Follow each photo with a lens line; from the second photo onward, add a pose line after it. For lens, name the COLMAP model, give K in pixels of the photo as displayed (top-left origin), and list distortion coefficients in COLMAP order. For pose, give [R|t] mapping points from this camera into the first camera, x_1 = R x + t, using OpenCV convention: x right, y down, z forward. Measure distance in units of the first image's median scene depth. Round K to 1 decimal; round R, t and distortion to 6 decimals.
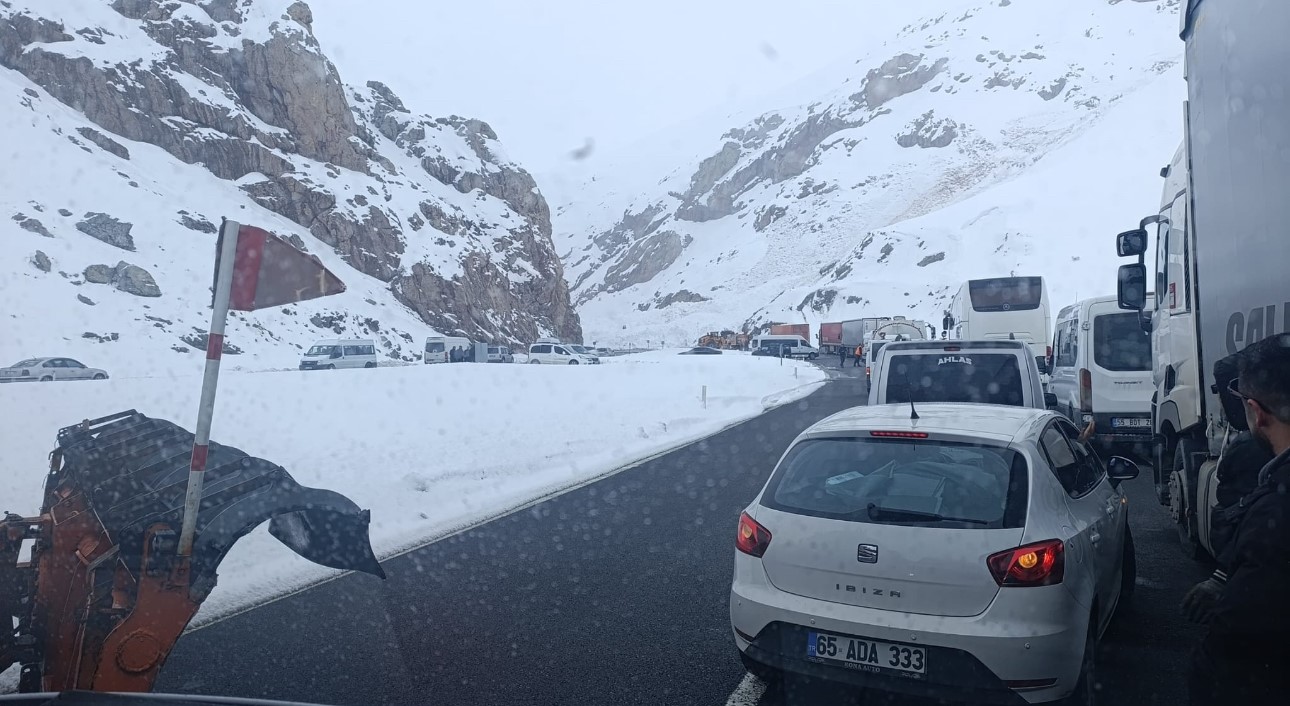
lens RADIAL K [[918.4, 0, 645.0], [0, 918.4, 353.0], [0, 0, 1]] dist [0.058061, -0.106880]
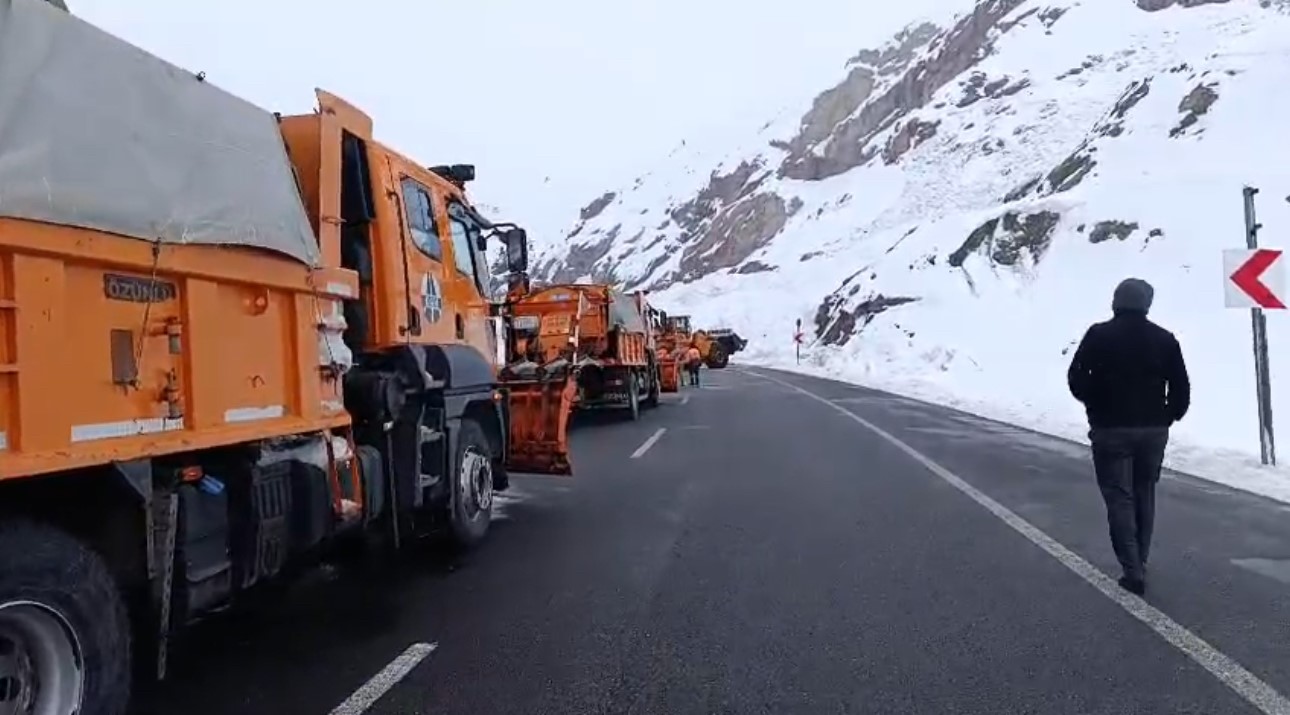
lens RADIAL K [[874.7, 0, 619.9], [0, 874.7, 359.6], [0, 0, 1]] dist [-0.004448, -0.004745]
pose [[0.977362, -0.006383, -0.211480, 0.071624], [0.005680, 0.999976, -0.003933, -0.004063], [0.211500, 0.002642, 0.977374, 0.408082]]
